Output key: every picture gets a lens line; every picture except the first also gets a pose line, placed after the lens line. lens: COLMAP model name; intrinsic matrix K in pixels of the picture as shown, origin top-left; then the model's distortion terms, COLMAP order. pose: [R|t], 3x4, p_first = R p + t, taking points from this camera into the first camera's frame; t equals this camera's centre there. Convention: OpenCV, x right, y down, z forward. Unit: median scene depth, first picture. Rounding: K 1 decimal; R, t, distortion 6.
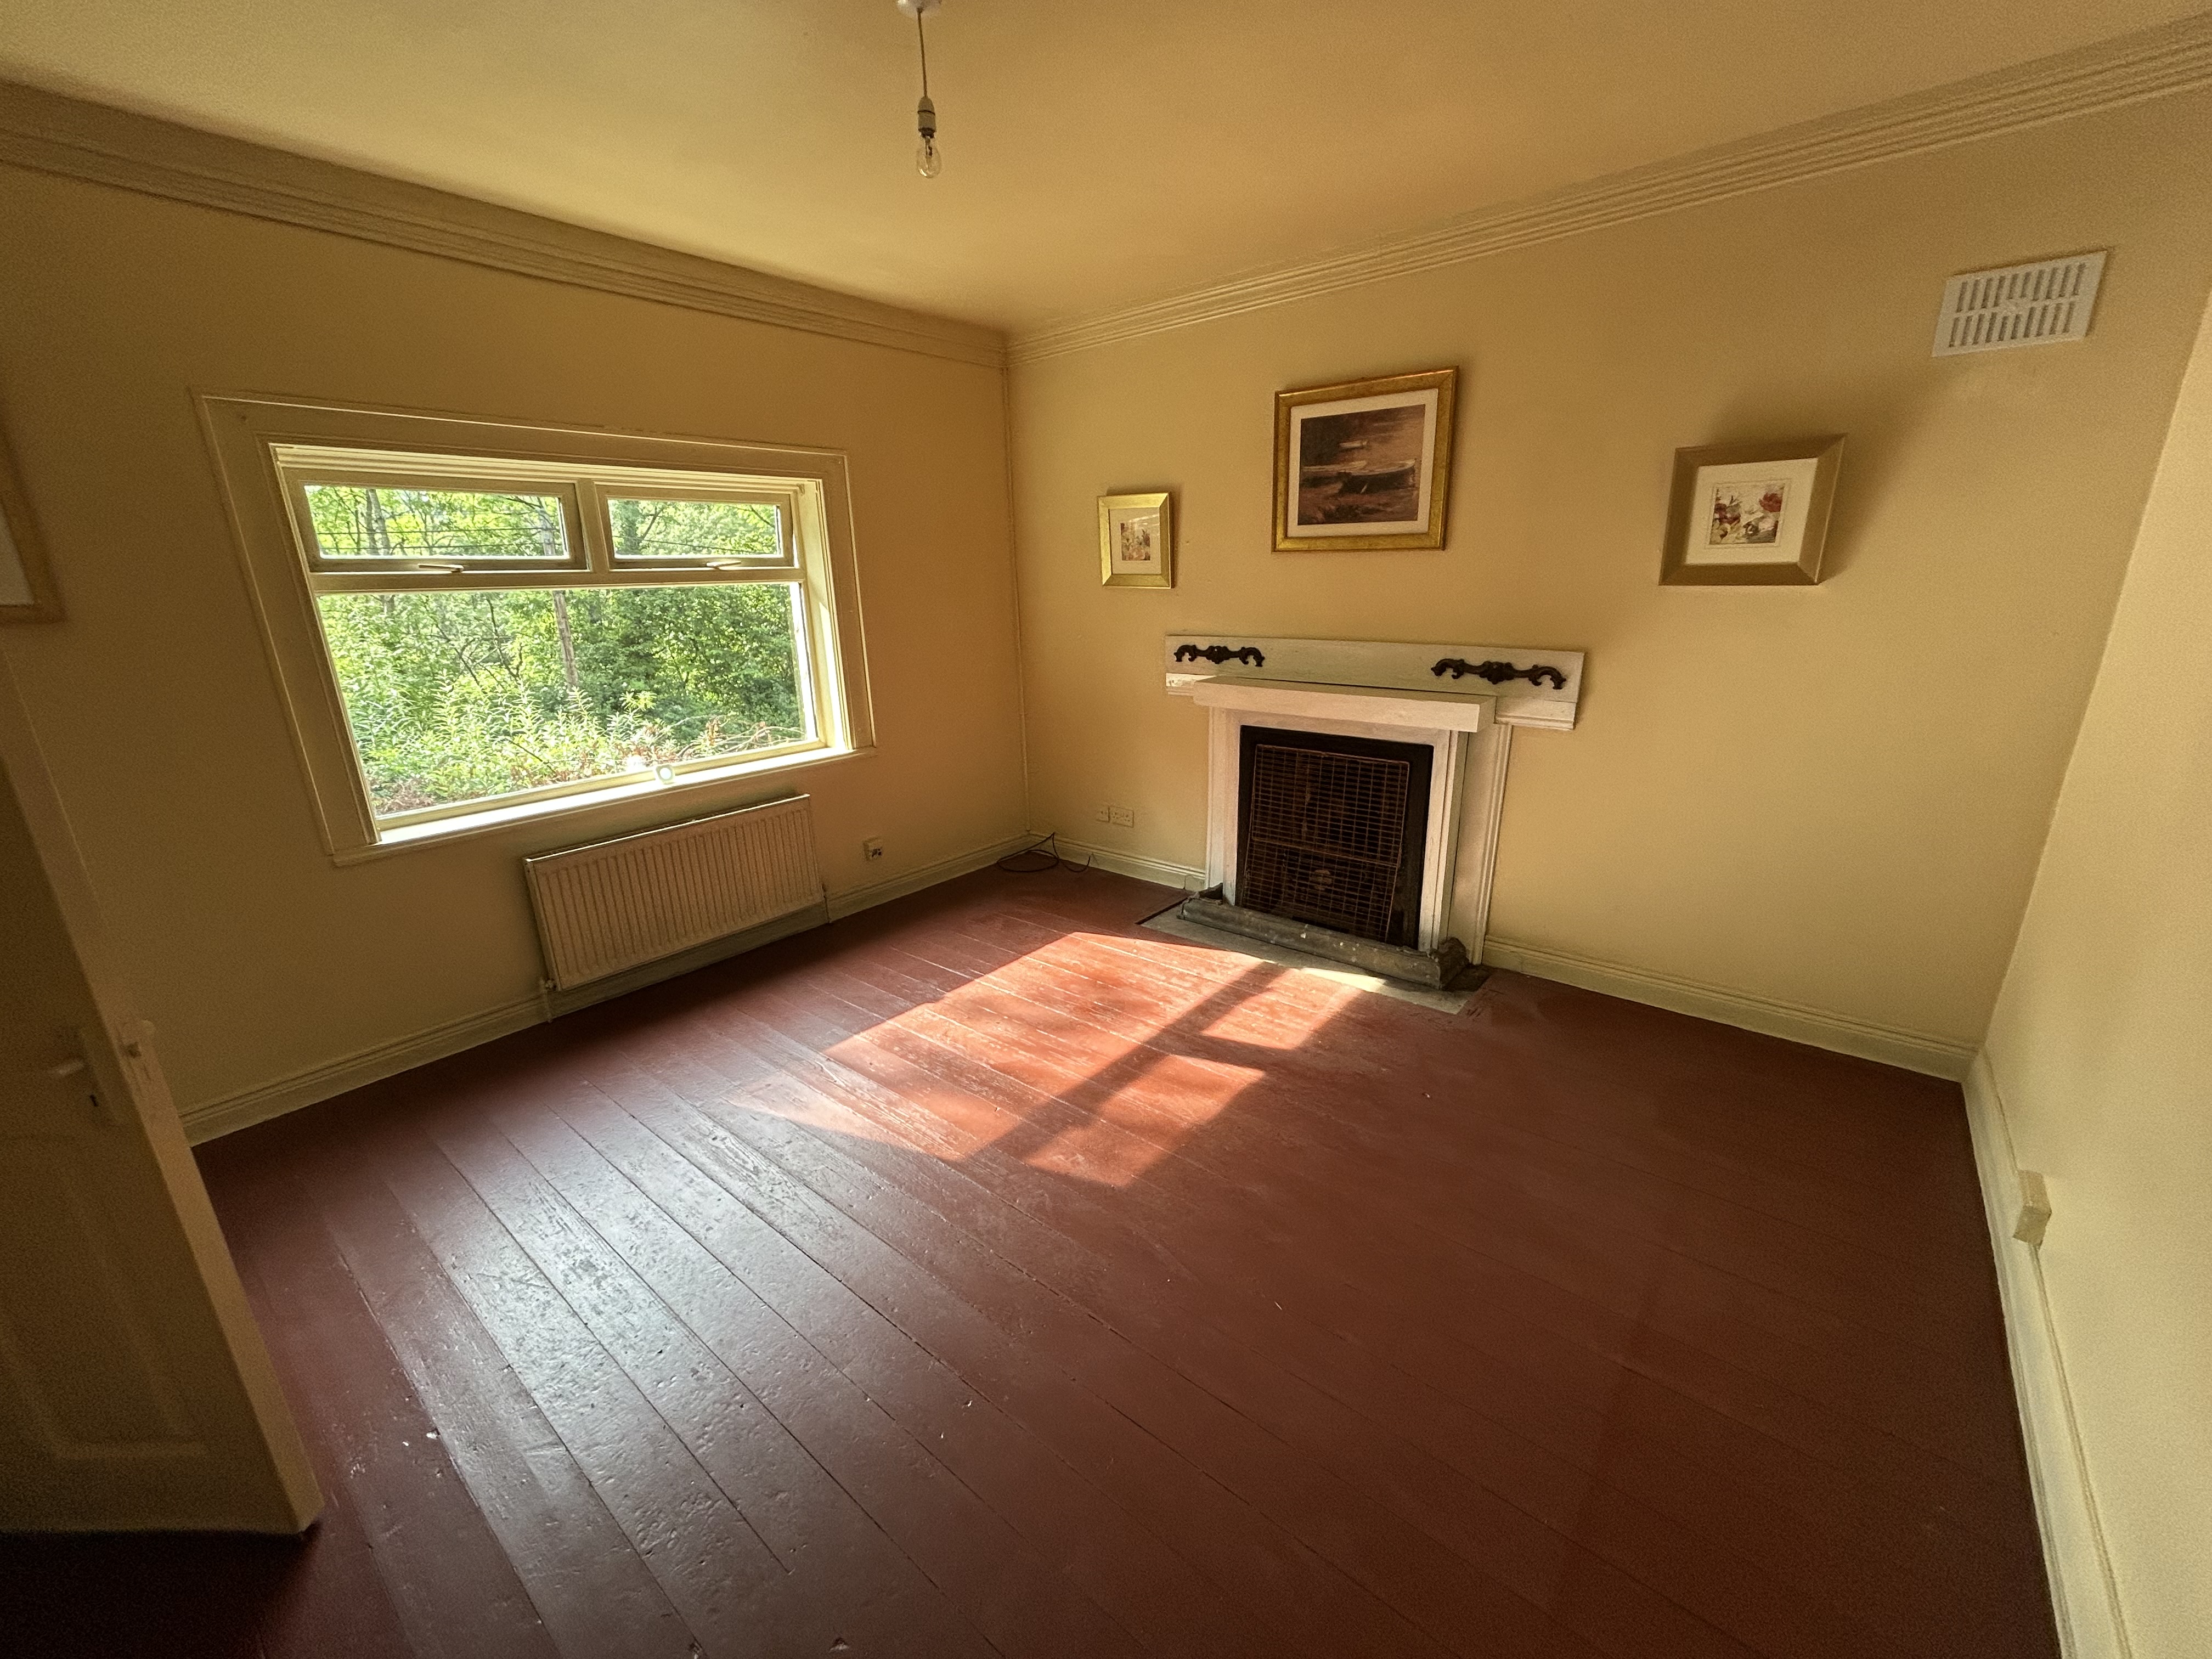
lens RADIAL K [[891.3, 0, 1096.8], [0, 891.3, 830.6], [0, 0, 1]] dist [0.001073, -0.001289]
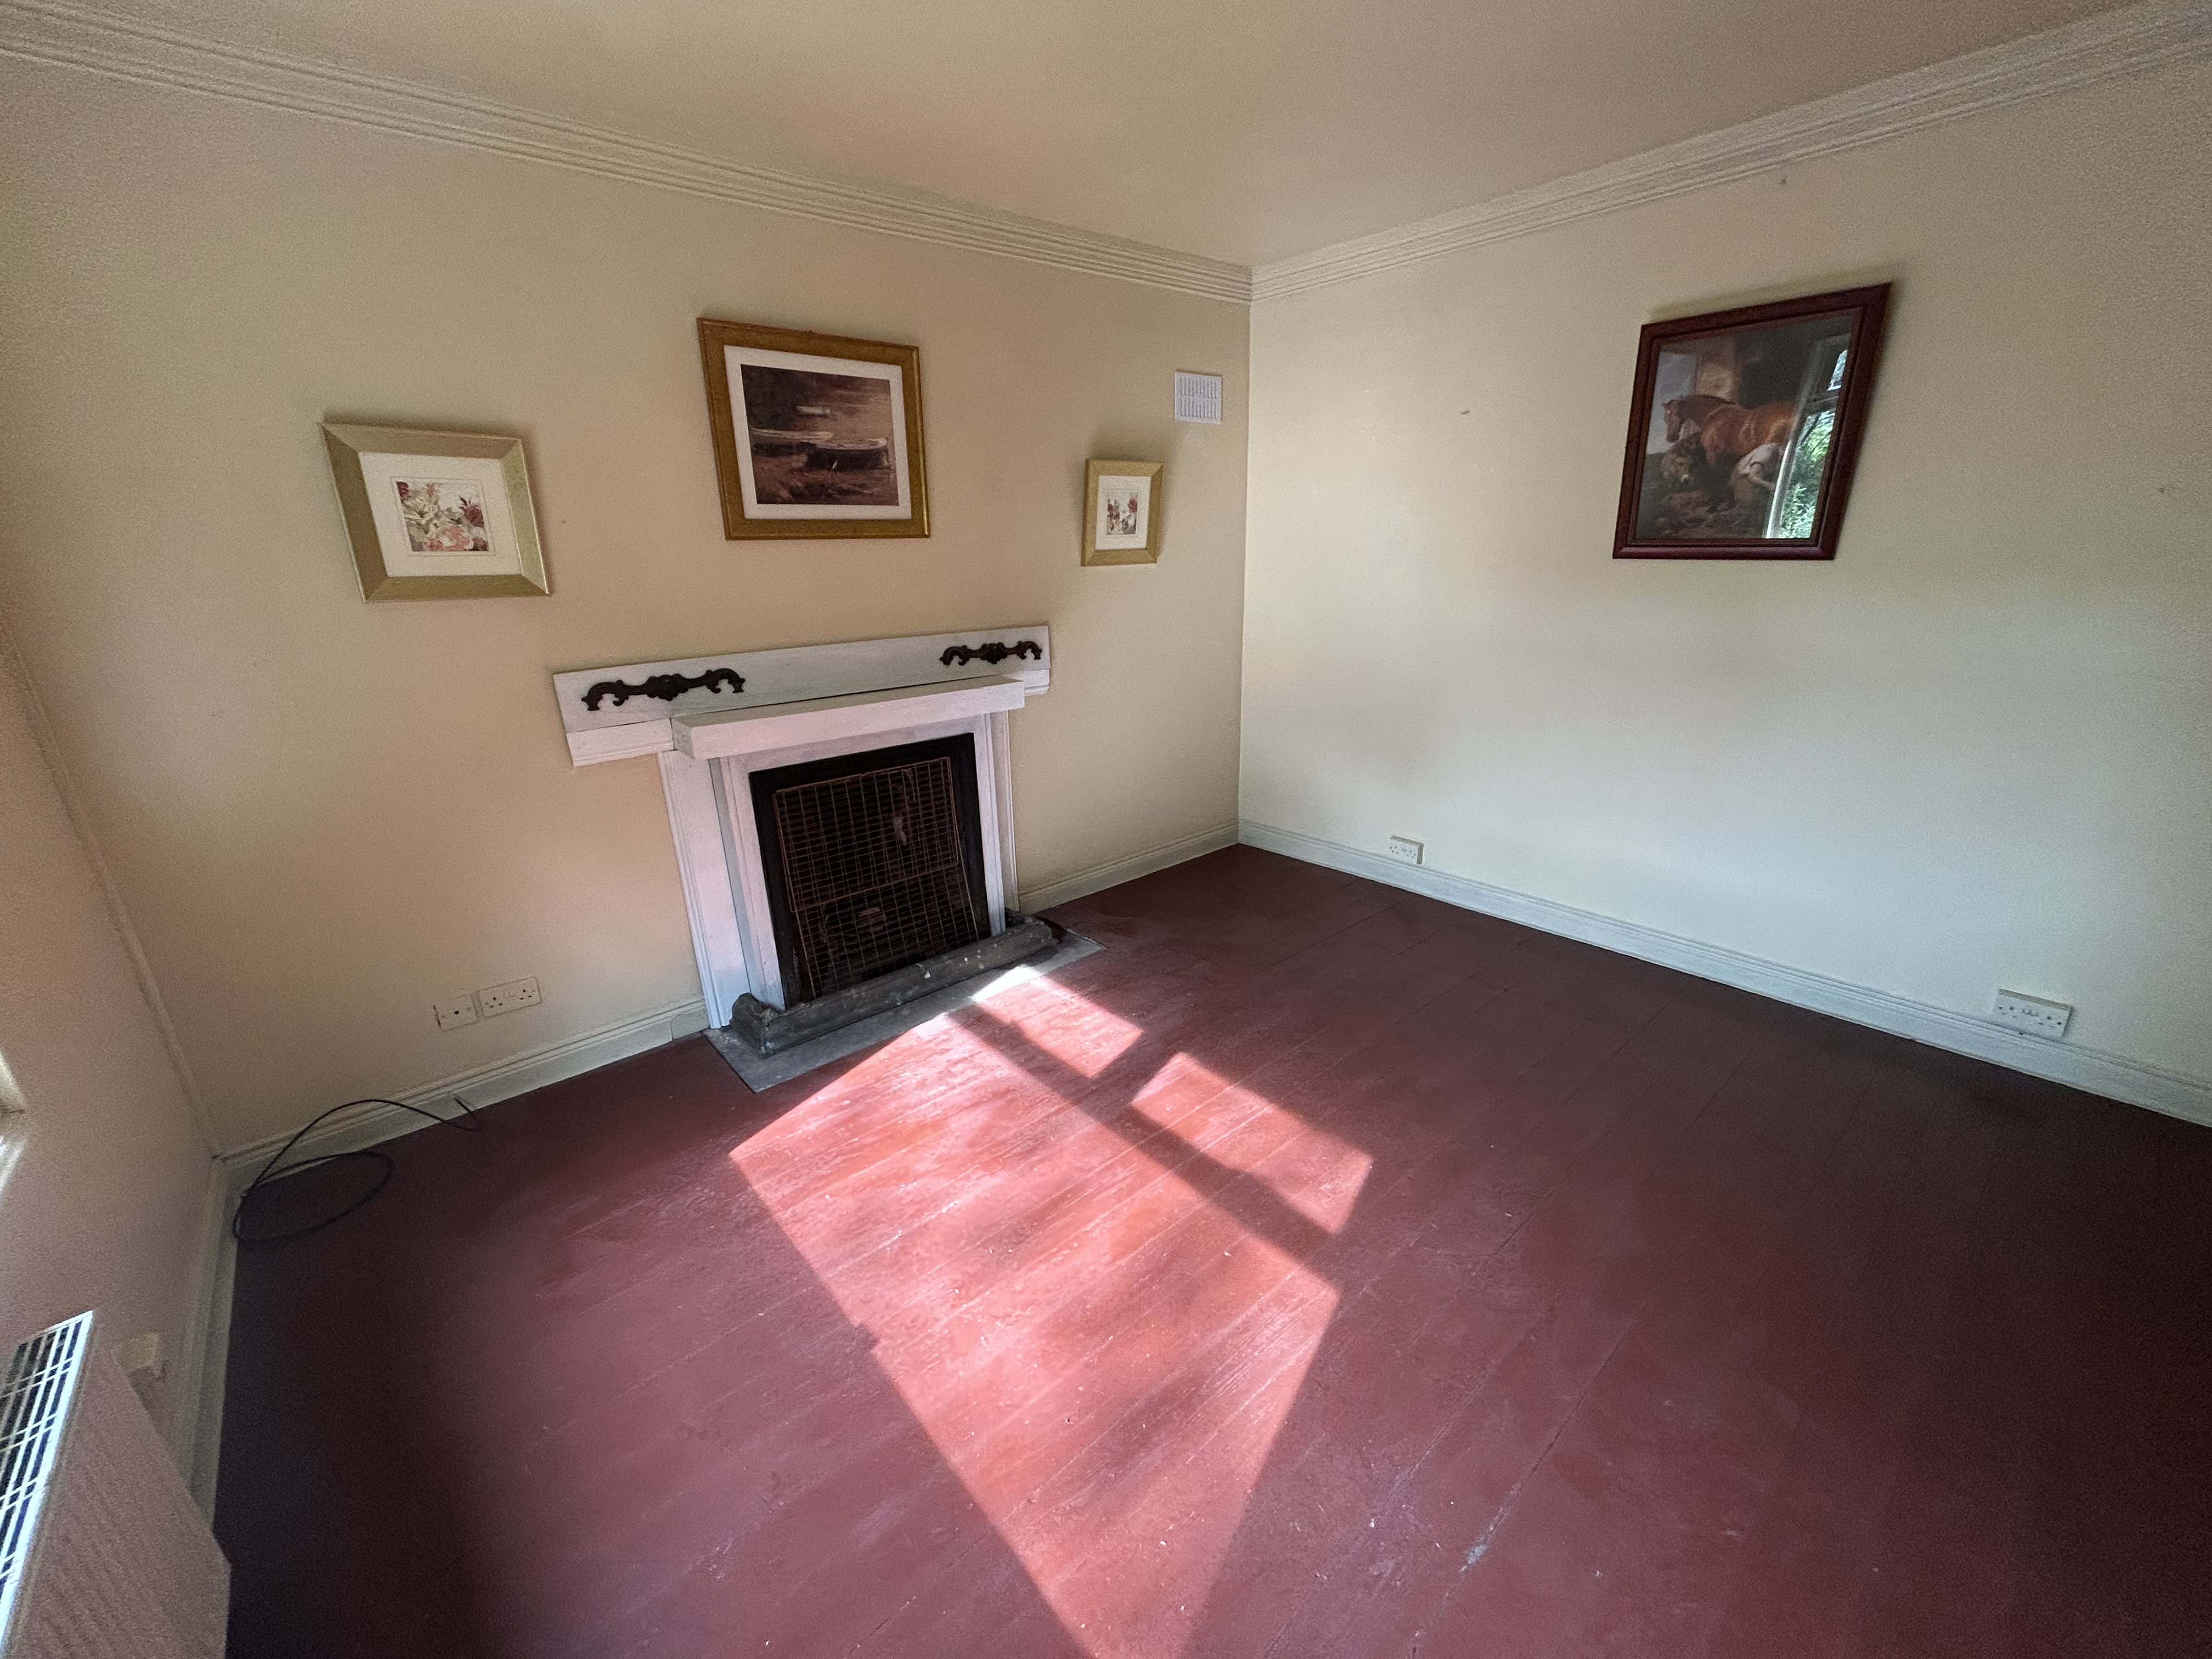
lens RADIAL K [[891.3, 0, 1107.4], [0, 891.3, 835.0], [0, 0, 1]] dist [0.001073, -0.001289]
pose [[0.160951, -0.290264, 0.943314, -0.577531], [0.307079, 0.923063, 0.231639, -0.173587], [-0.937975, 0.252389, 0.237702, 0.643479]]
